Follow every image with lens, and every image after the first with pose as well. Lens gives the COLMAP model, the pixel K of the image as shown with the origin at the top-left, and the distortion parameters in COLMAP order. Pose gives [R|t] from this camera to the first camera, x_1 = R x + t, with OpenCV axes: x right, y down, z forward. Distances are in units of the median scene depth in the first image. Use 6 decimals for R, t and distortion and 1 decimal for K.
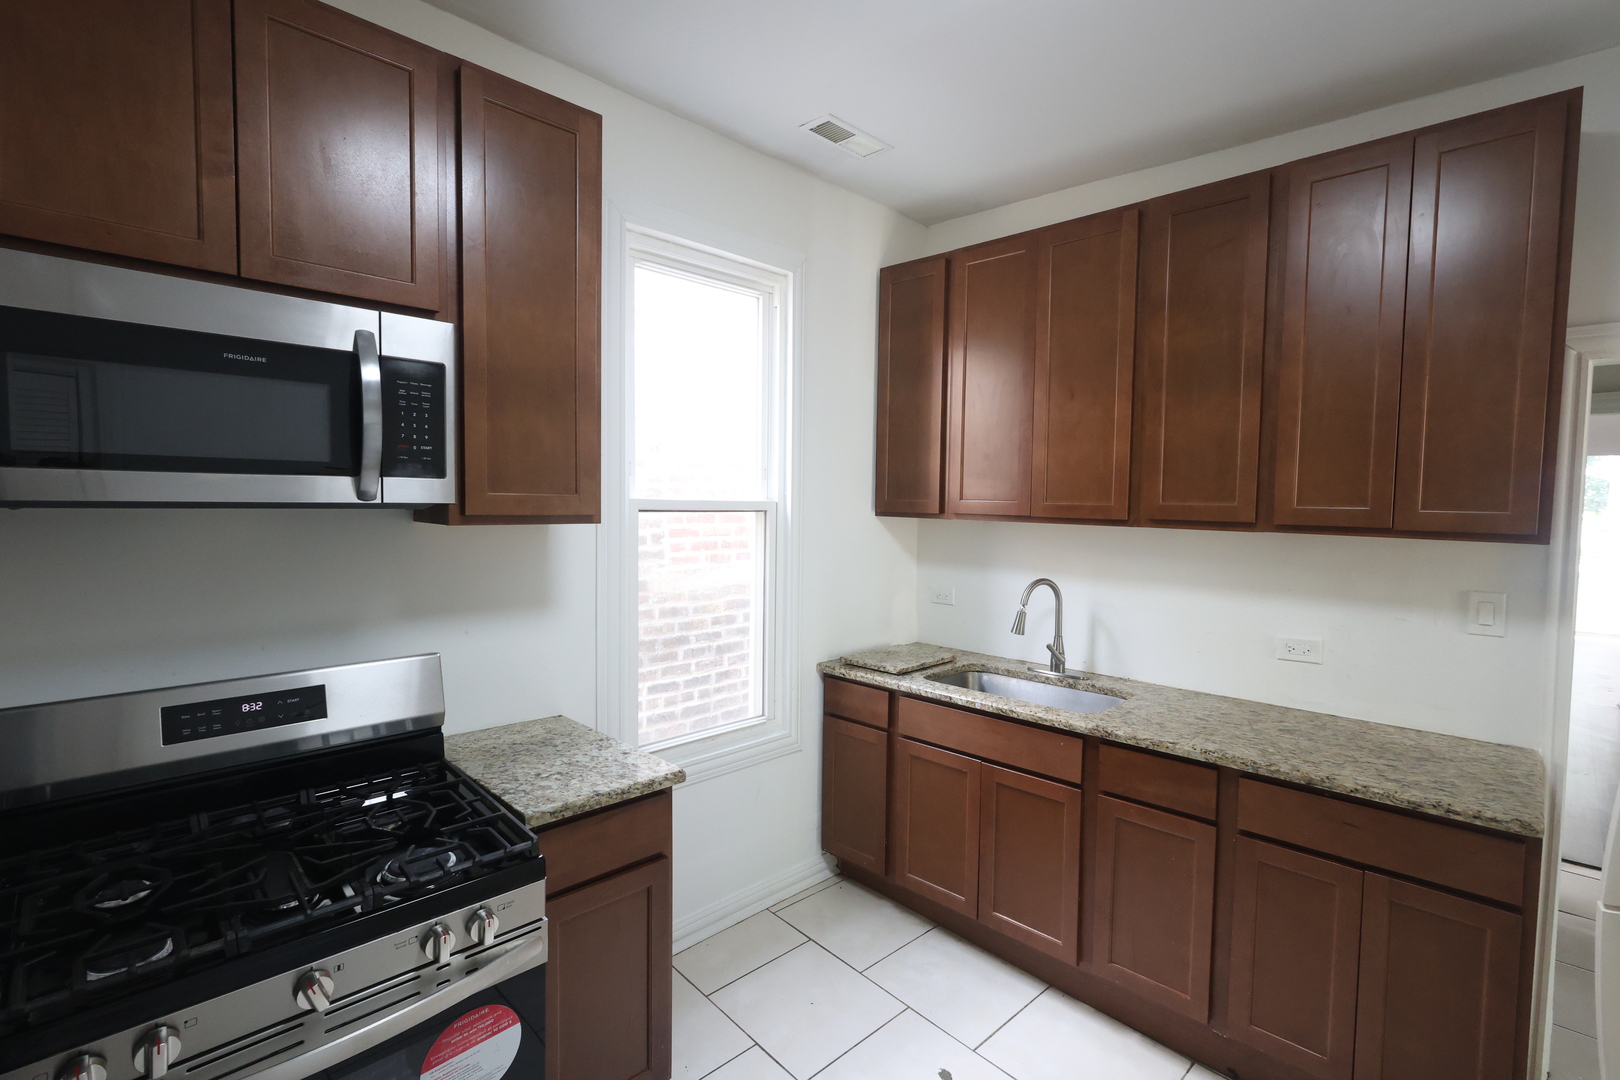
lens RADIAL K [[742.0, 0, 817.4], [0, 742.0, 540.7], [0, 0, 1]] dist [0.000077, 0.000573]
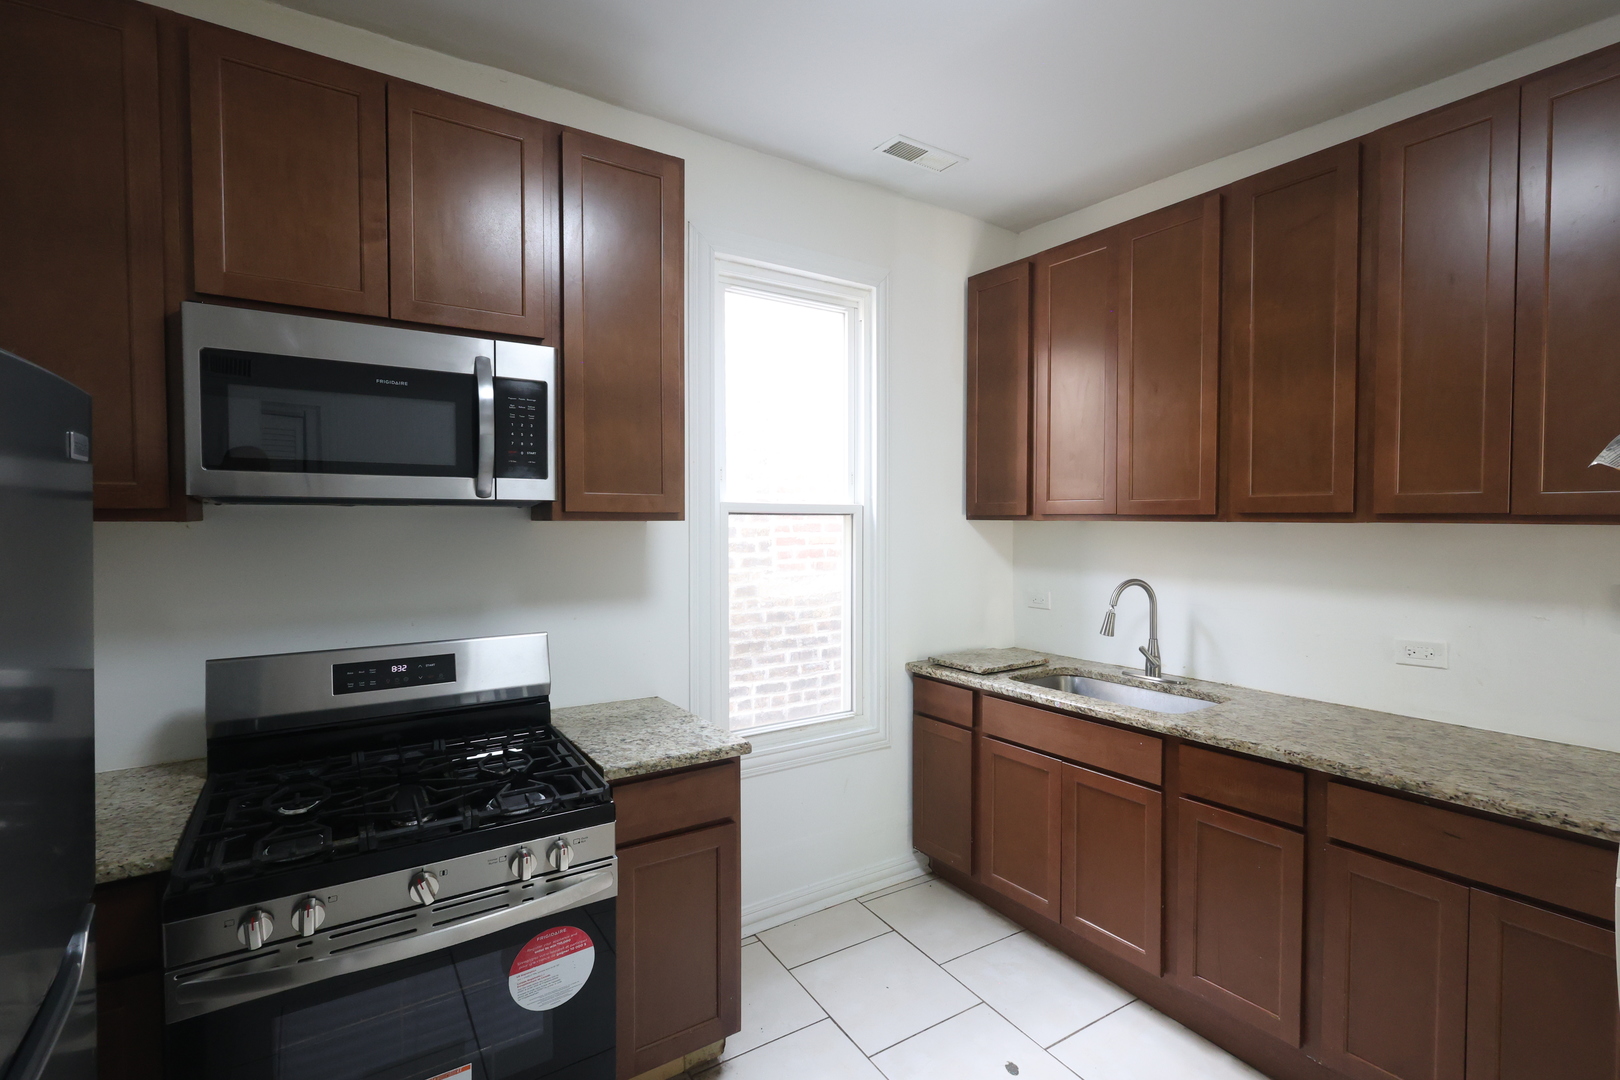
lens RADIAL K [[741.3, 0, 812.8], [0, 741.3, 543.6], [0, 0, 1]] dist [-0.001852, 0.000207]
pose [[0.980286, -0.007729, -0.197433, 0.112408], [0.002433, 0.999631, -0.027052, 0.040439], [0.197569, 0.026039, 0.979943, -0.049622]]
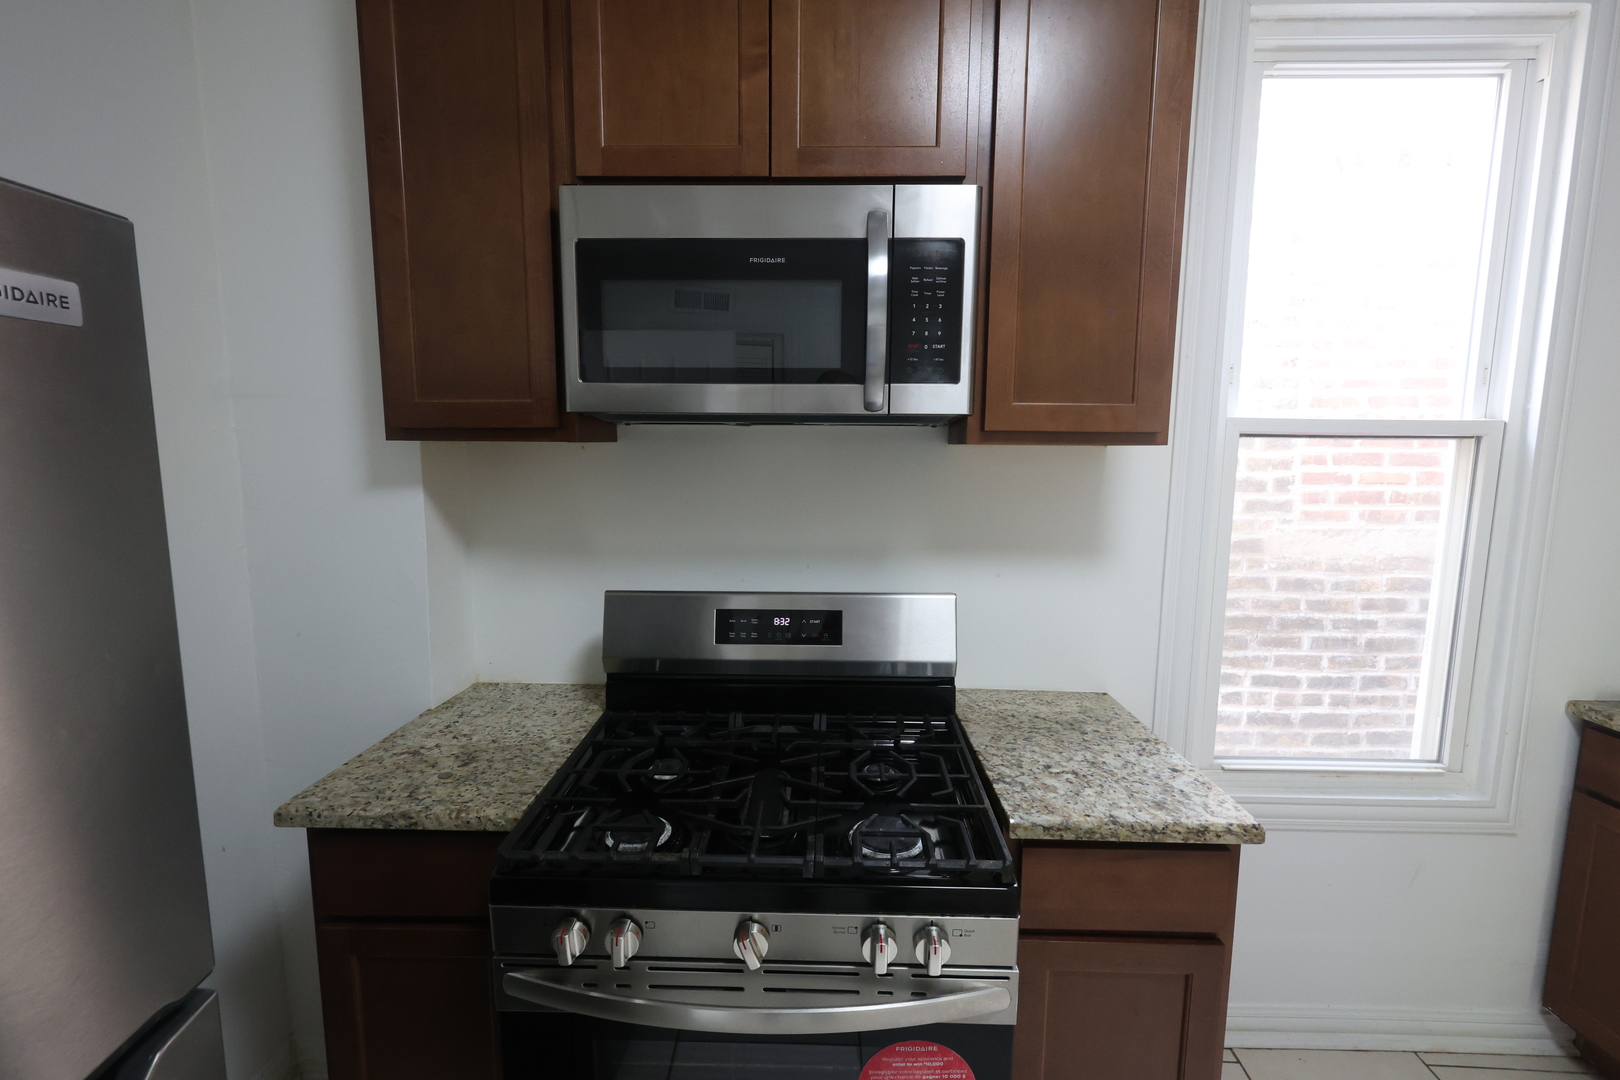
lens RADIAL K [[741.3, 0, 812.8], [0, 741.3, 543.6], [0, 0, 1]] dist [-0.001852, 0.000207]
pose [[0.695100, 0.084308, -0.713952, -0.012076], [-0.037849, 0.996014, 0.080766, 0.025545], [0.717916, -0.029118, 0.695521, 0.248917]]
